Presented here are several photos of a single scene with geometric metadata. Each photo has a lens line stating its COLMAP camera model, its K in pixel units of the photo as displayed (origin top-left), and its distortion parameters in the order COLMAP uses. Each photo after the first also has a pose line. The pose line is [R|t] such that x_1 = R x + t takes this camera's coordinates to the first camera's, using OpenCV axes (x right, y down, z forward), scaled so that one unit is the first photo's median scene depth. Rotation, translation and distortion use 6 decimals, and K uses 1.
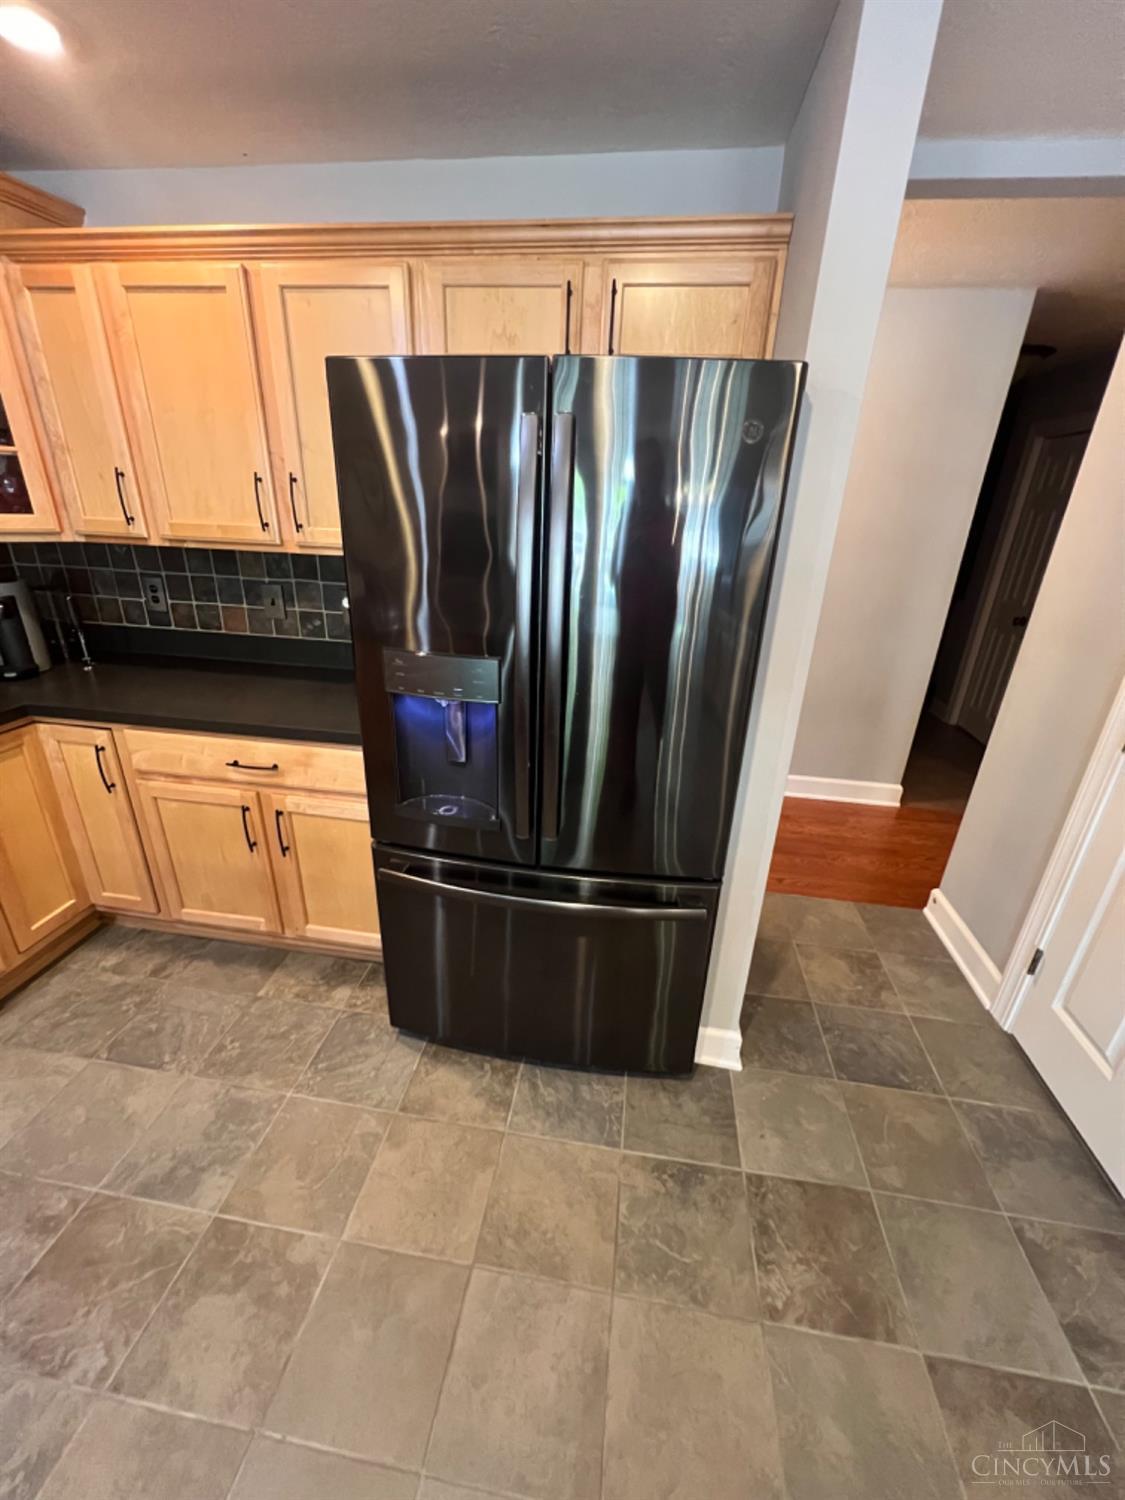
lens RADIAL K [[600.5, 0, 562.5], [0, 600.5, 750.0], [0, 0, 1]] dist [-0.001999, 0.000350]
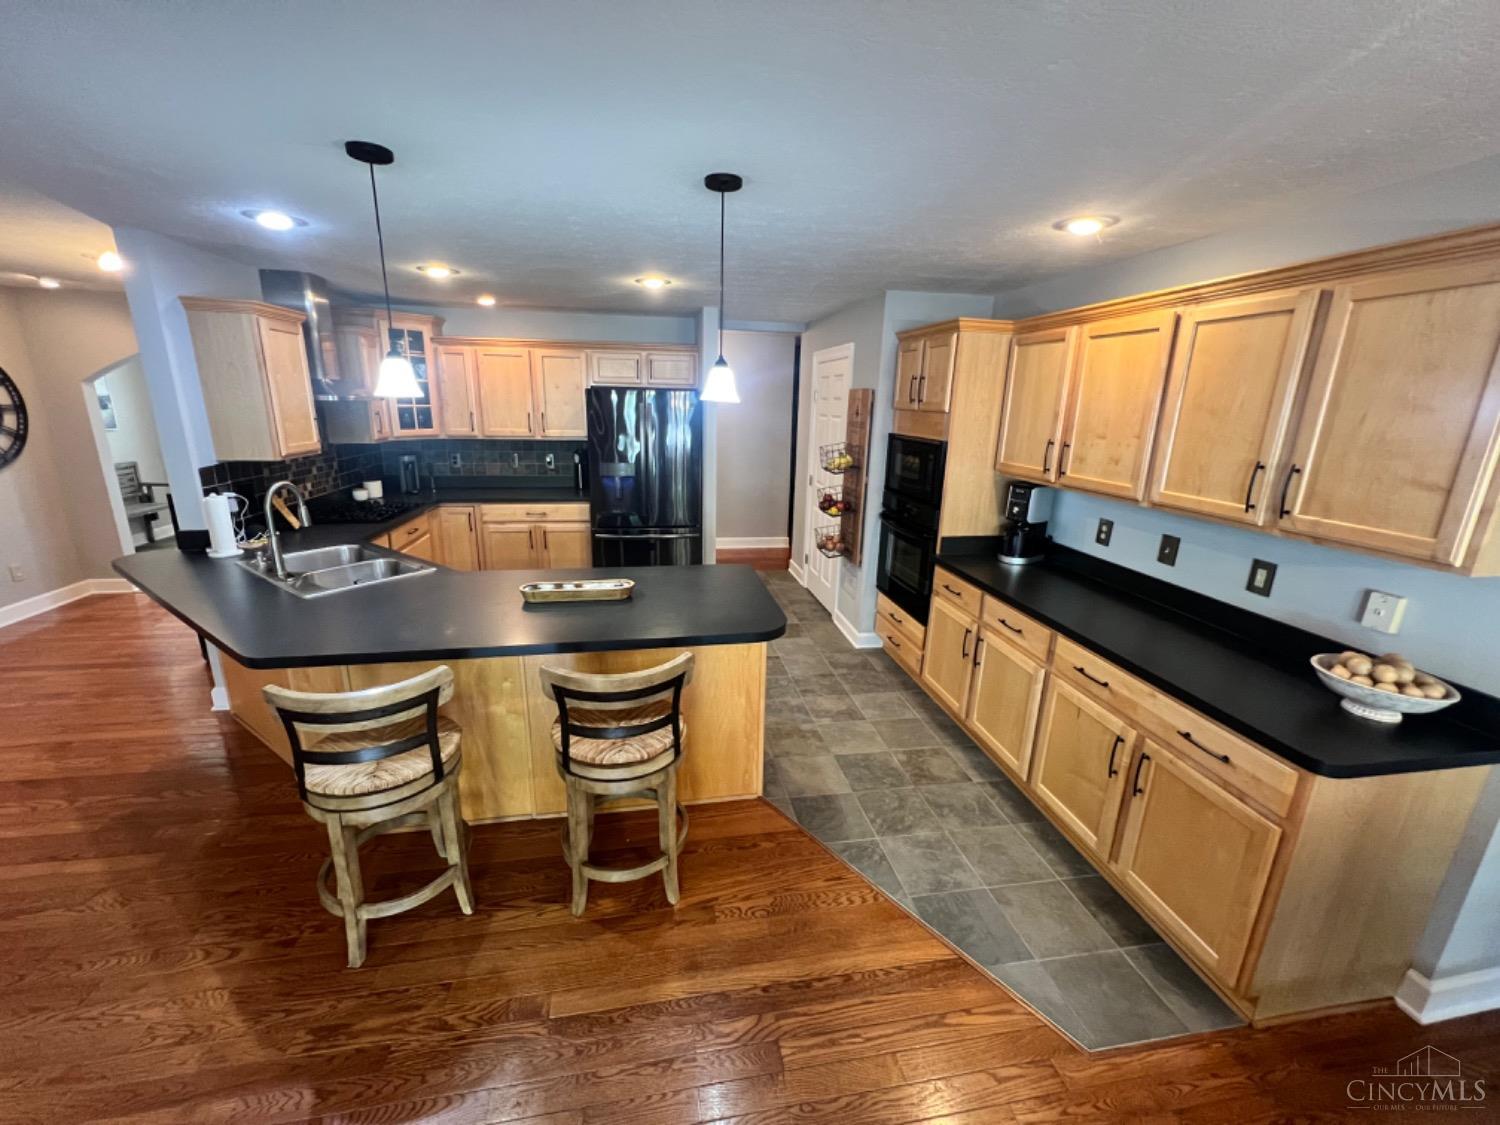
lens RADIAL K [[600.5, 0, 750.0], [0, 600.5, 562.5], [0, 0, 1]] dist [-0.001999, 0.000350]
pose [[0.950485, -0.095408, 0.295763, -0.394482], [0.129823, 0.986587, -0.098954, 0.622558], [-0.282355, 0.132452, 0.950122, -1.805983]]
